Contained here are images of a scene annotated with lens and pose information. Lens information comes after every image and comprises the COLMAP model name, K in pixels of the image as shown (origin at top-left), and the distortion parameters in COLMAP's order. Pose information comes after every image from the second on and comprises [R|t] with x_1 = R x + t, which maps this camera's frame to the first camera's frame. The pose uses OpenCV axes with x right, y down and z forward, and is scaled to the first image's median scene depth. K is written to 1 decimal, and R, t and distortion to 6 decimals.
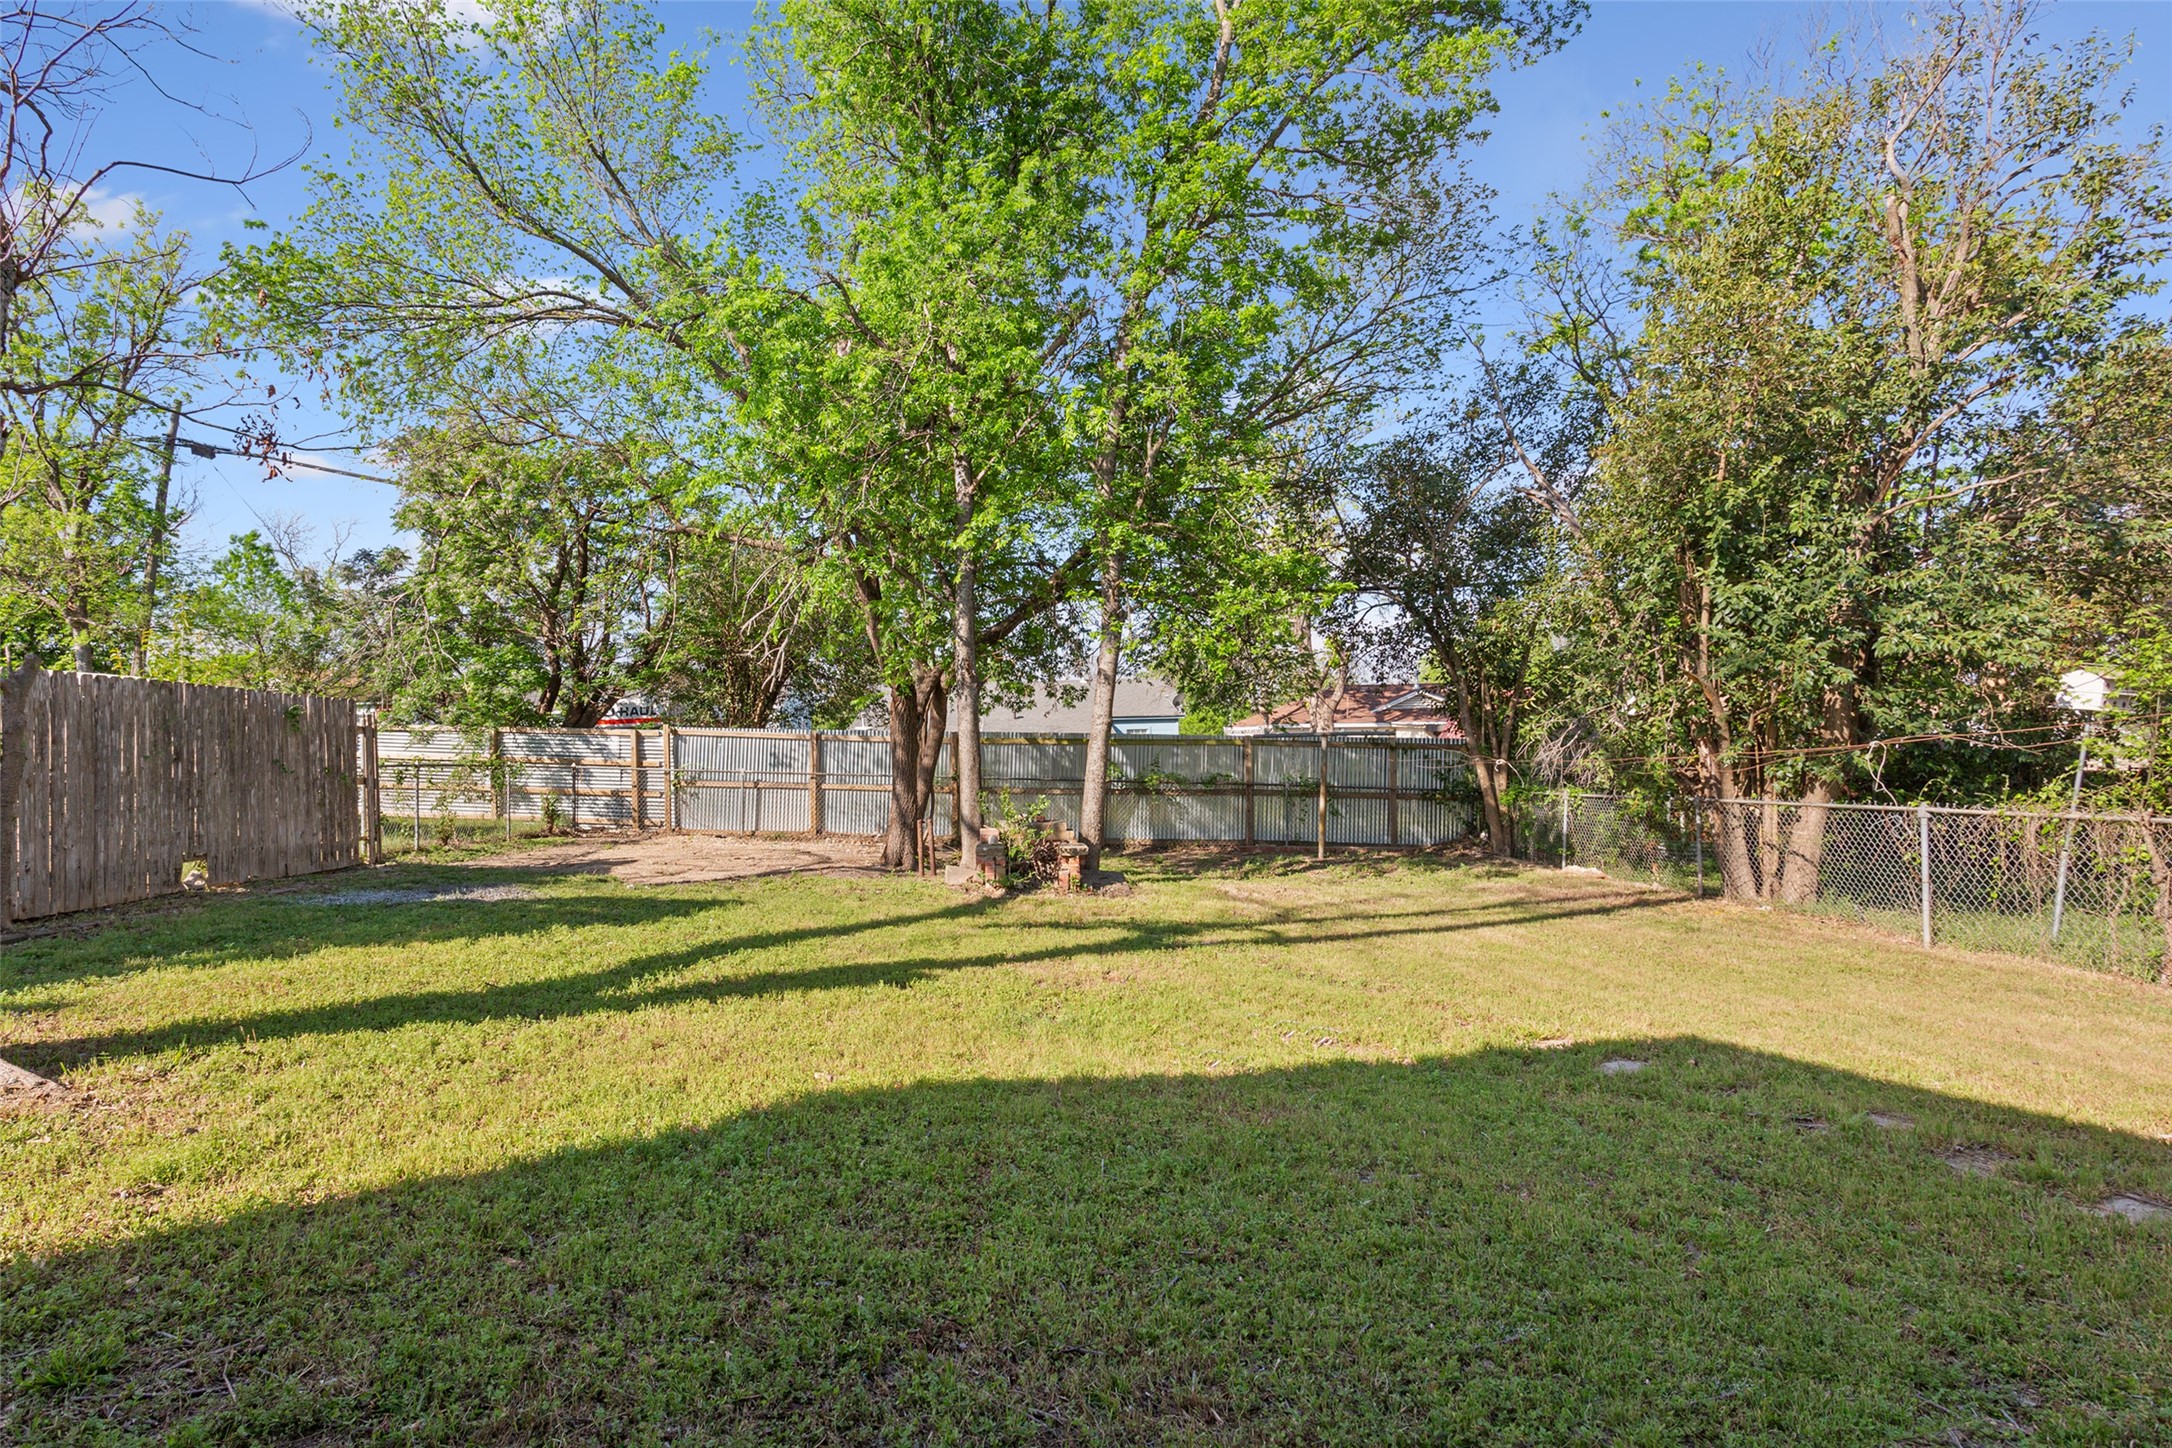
lens RADIAL K [[1164.8, 0, 1153.4], [0, 1164.8, 731.8], [0, 0, 1]] dist [0.003217, 0.001791]
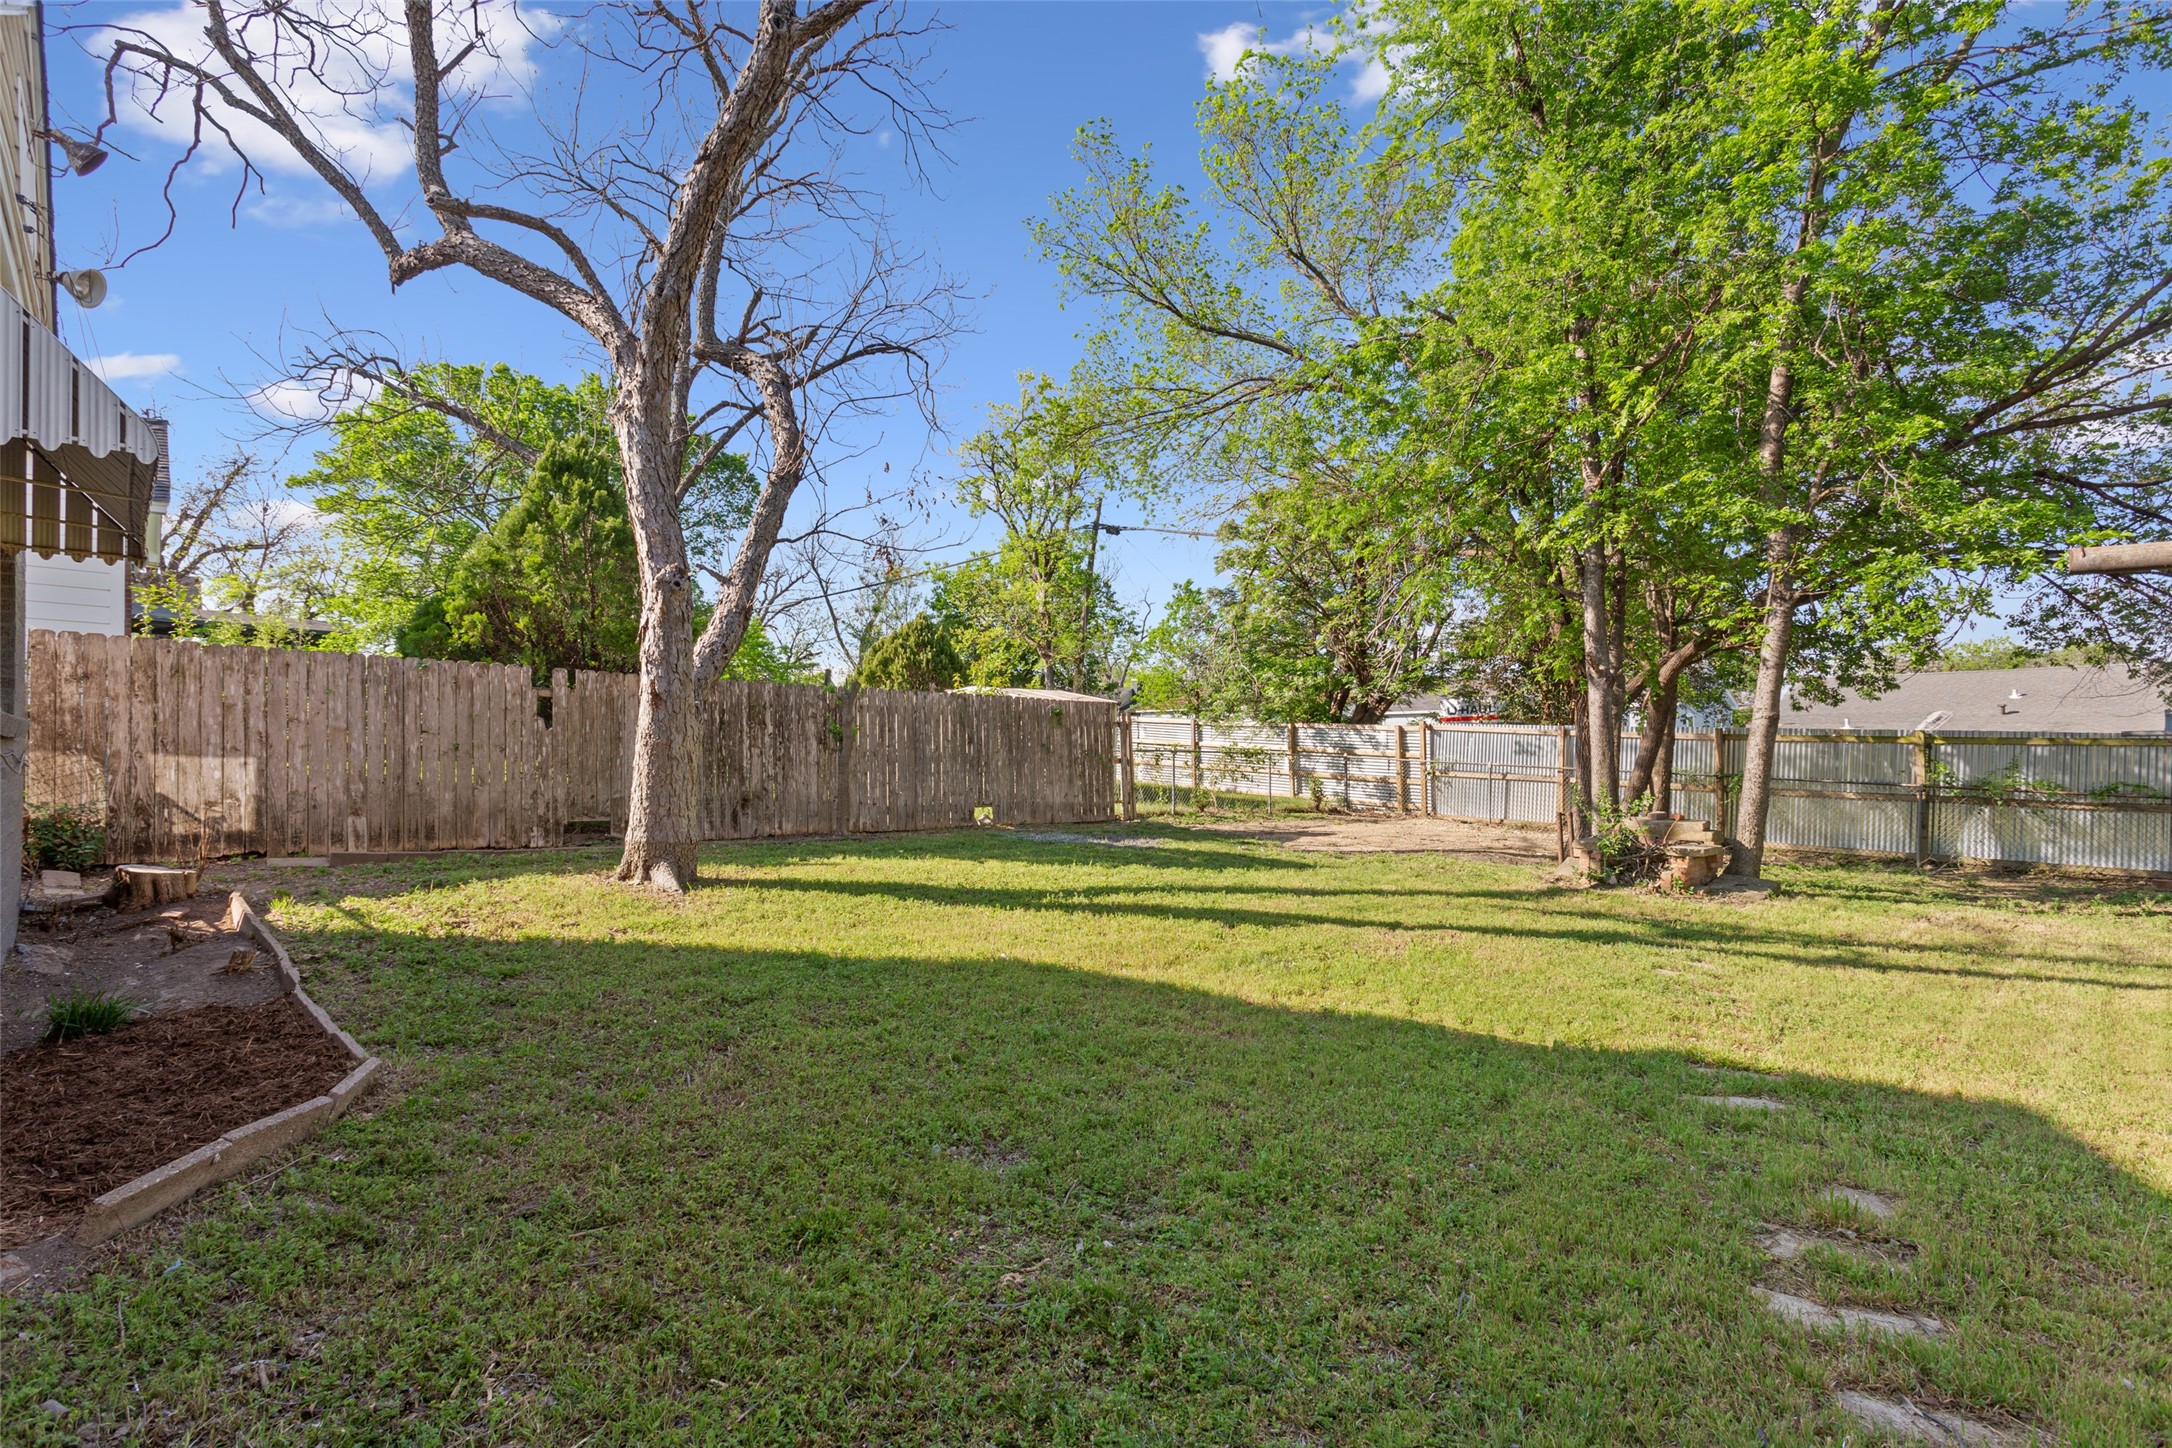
lens RADIAL K [[1164.8, 0, 1153.4], [0, 1164.8, 731.8], [0, 0, 1]] dist [0.003217, 0.001791]
pose [[0.706338, 0.001167, -0.707874, 0.207190], [0.000491, 0.999998, 0.002139, 0.002724], [0.707874, -0.001859, 0.706336, 0.021483]]
